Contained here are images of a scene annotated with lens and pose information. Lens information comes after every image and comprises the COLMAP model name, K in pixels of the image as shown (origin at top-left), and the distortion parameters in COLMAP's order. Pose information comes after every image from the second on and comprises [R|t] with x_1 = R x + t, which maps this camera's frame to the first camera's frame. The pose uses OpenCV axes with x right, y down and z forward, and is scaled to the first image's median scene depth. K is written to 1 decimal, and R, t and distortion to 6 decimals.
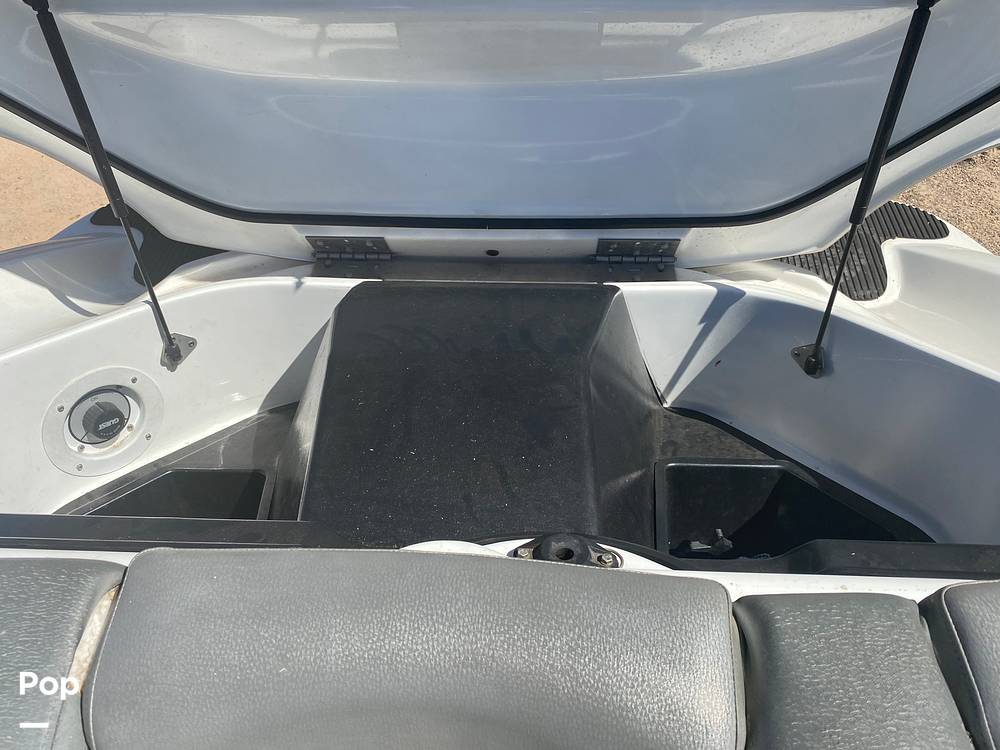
lens RADIAL K [[767.8, 0, 495.9], [0, 767.8, 366.4], [0, 0, 1]] dist [0.033865, -0.036436]
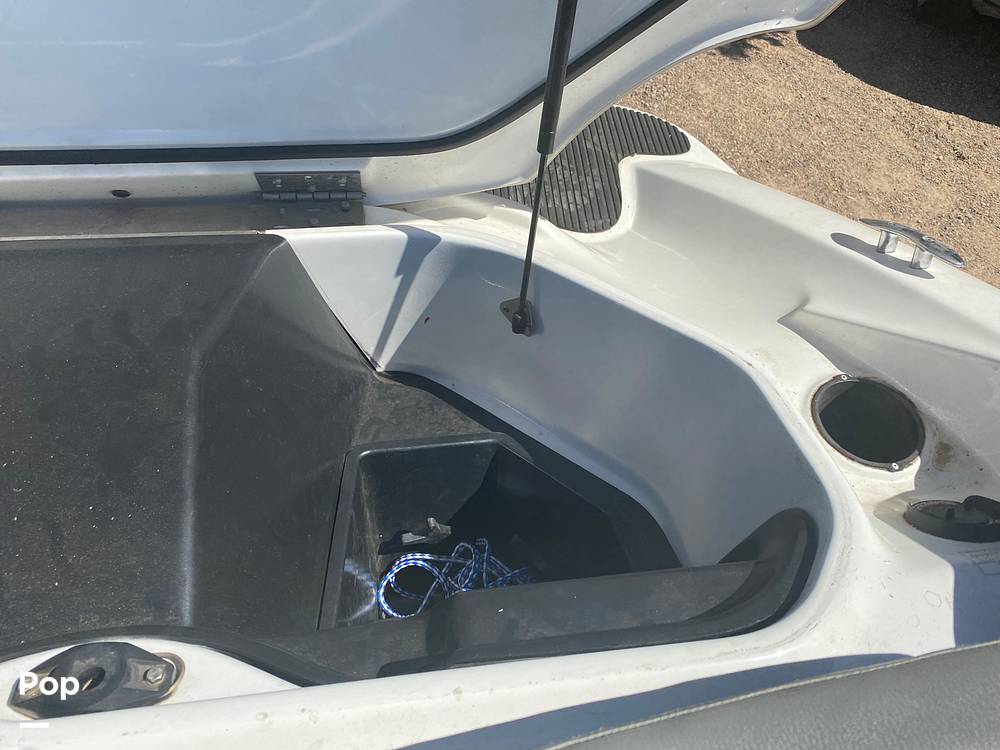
lens RADIAL K [[767.8, 0, 507.8], [0, 767.8, 381.7], [0, 0, 1]] dist [0.033865, -0.036436]
pose [[0.971913, -0.090812, 0.217112, 0.187232], [0.059163, 0.987204, 0.148078, -0.056806], [-0.227781, -0.131074, 0.964850, 0.162465]]
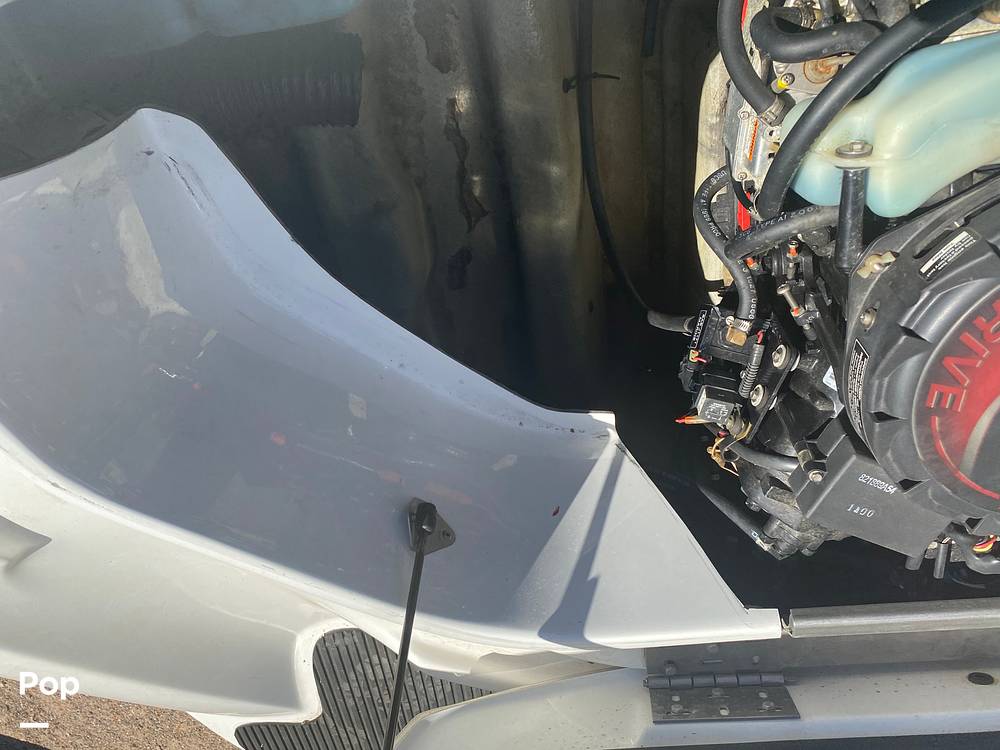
lens RADIAL K [[767.8, 0, 508.3], [0, 767.8, 370.6], [0, 0, 1]] dist [0.033865, -0.036436]
pose [[-0.973776, 0.131833, 0.185421, 0.194984], [-0.094011, -0.975329, 0.199736, -0.013035], [0.207179, 0.177067, 0.962146, 0.365106]]
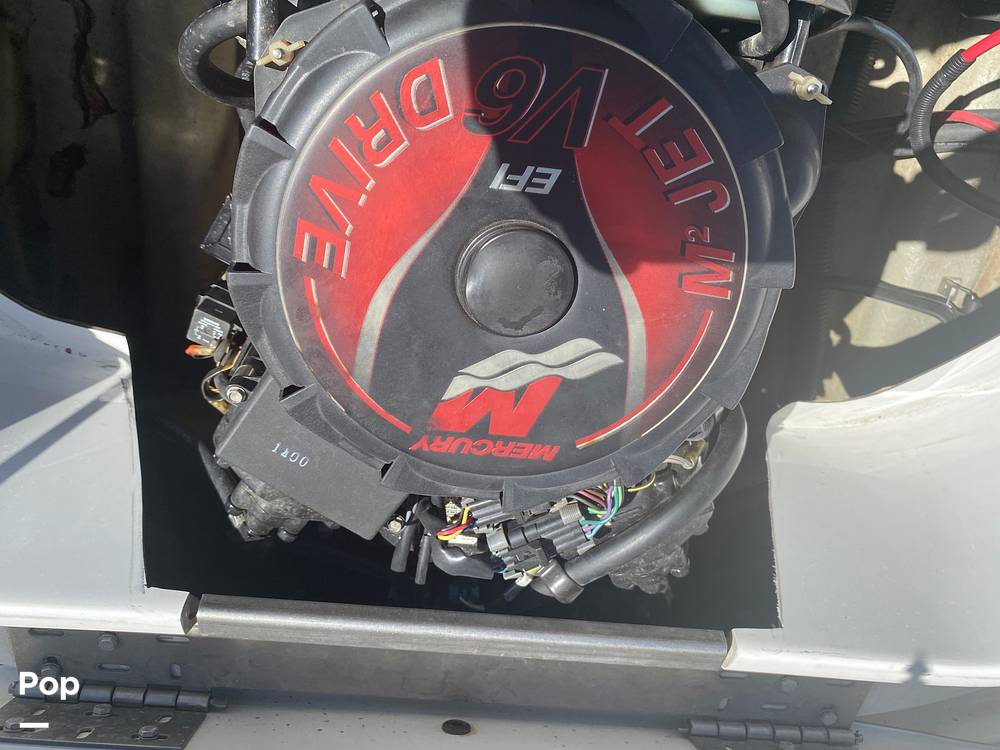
lens RADIAL K [[767.8, 0, 501.3], [0, 767.8, 379.9], [0, 0, 1]] dist [0.033865, -0.036436]
pose [[-0.997139, -0.062842, -0.042017, 0.000683], [0.048939, -0.960261, 0.274781, -0.081704], [-0.057615, 0.271939, 0.960588, 0.545277]]
